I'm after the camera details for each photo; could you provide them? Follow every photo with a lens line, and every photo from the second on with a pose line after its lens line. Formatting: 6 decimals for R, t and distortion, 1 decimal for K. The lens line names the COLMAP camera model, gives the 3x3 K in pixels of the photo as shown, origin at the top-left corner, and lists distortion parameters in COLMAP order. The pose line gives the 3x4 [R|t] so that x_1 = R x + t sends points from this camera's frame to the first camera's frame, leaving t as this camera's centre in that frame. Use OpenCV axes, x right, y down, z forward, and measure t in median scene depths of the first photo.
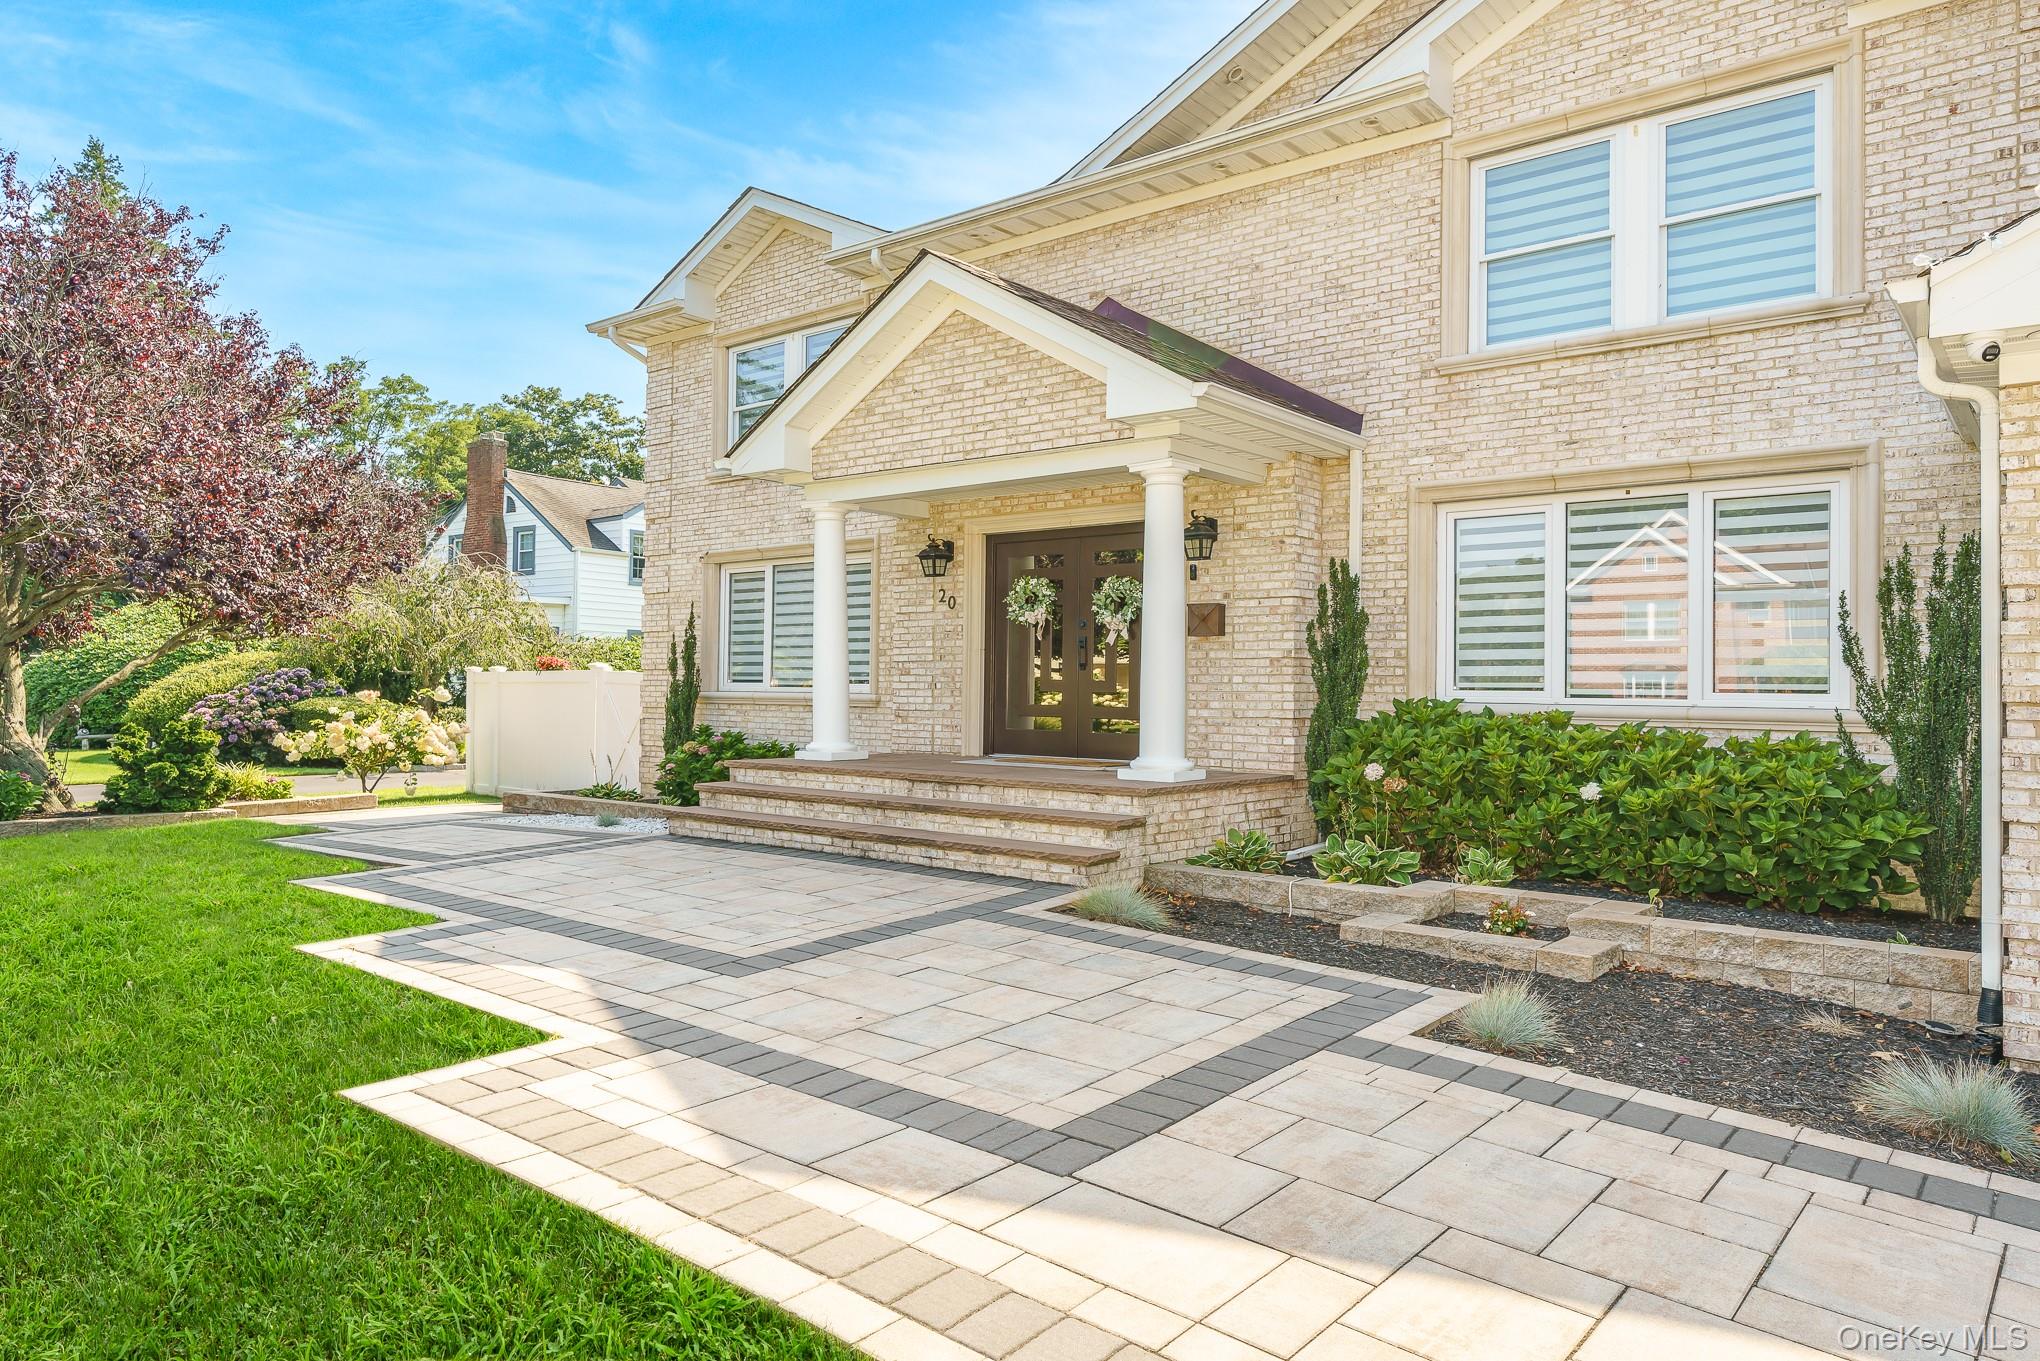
lens RADIAL K [[966.8, 0, 1020.0], [0, 966.8, 680.5], [0, 0, 1]] dist [-0.010141, -0.000011]
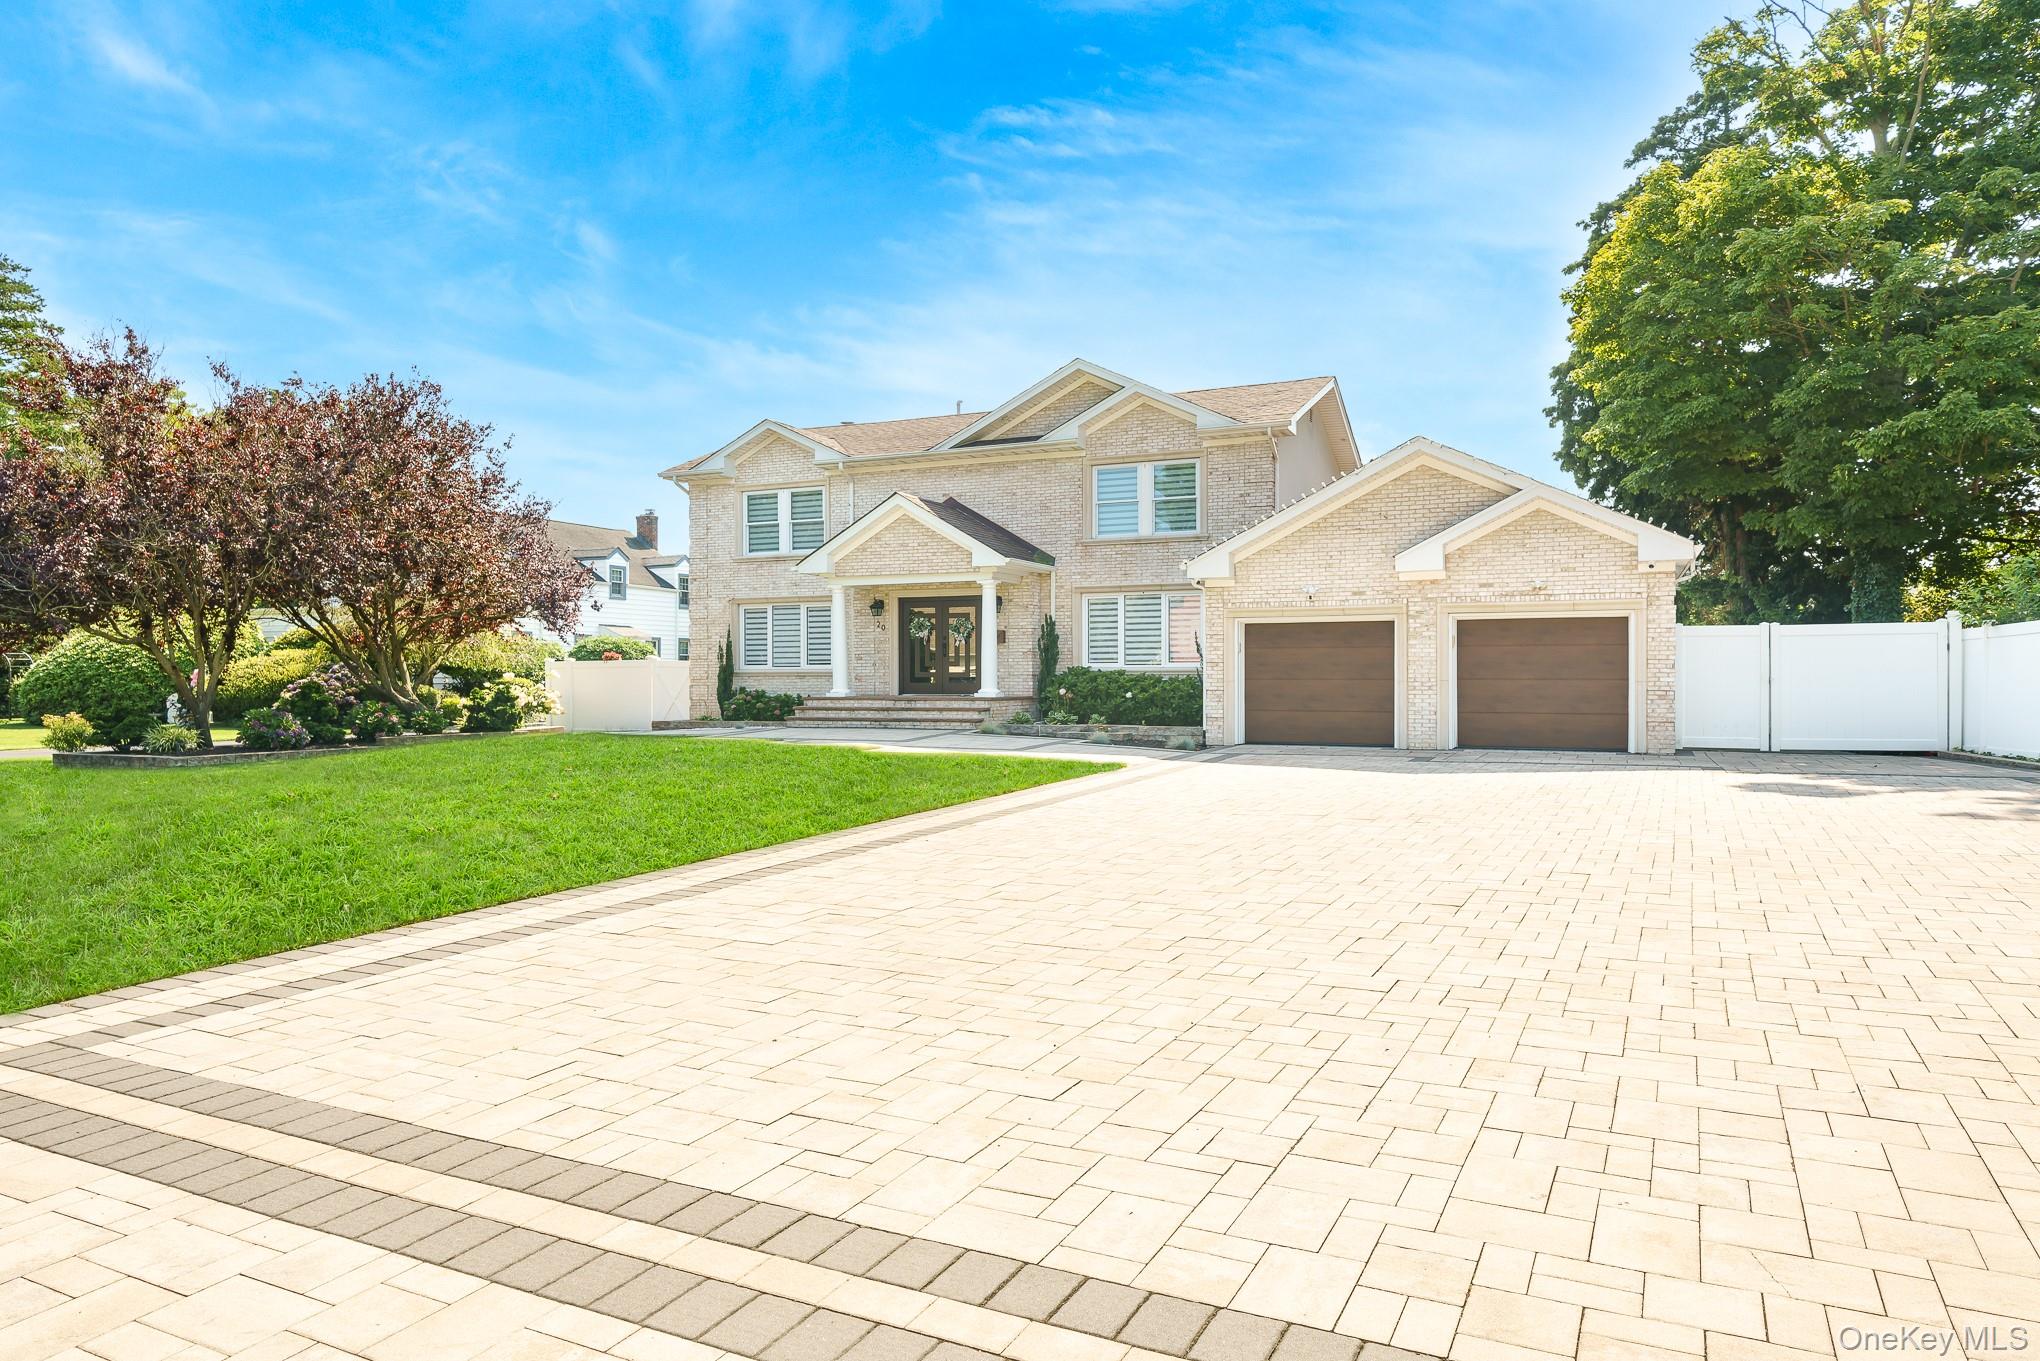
lens RADIAL K [[1292.7, 0, 1020.0], [0, 1292.7, 680.5], [0, 0, 1]] dist [-0.000231, -0.000080]
pose [[0.935007, -0.014674, 0.354326, -1.006069], [0.012588, 0.999887, 0.008193, 0.026328], [-0.354406, -0.003200, 0.935086, -2.302962]]
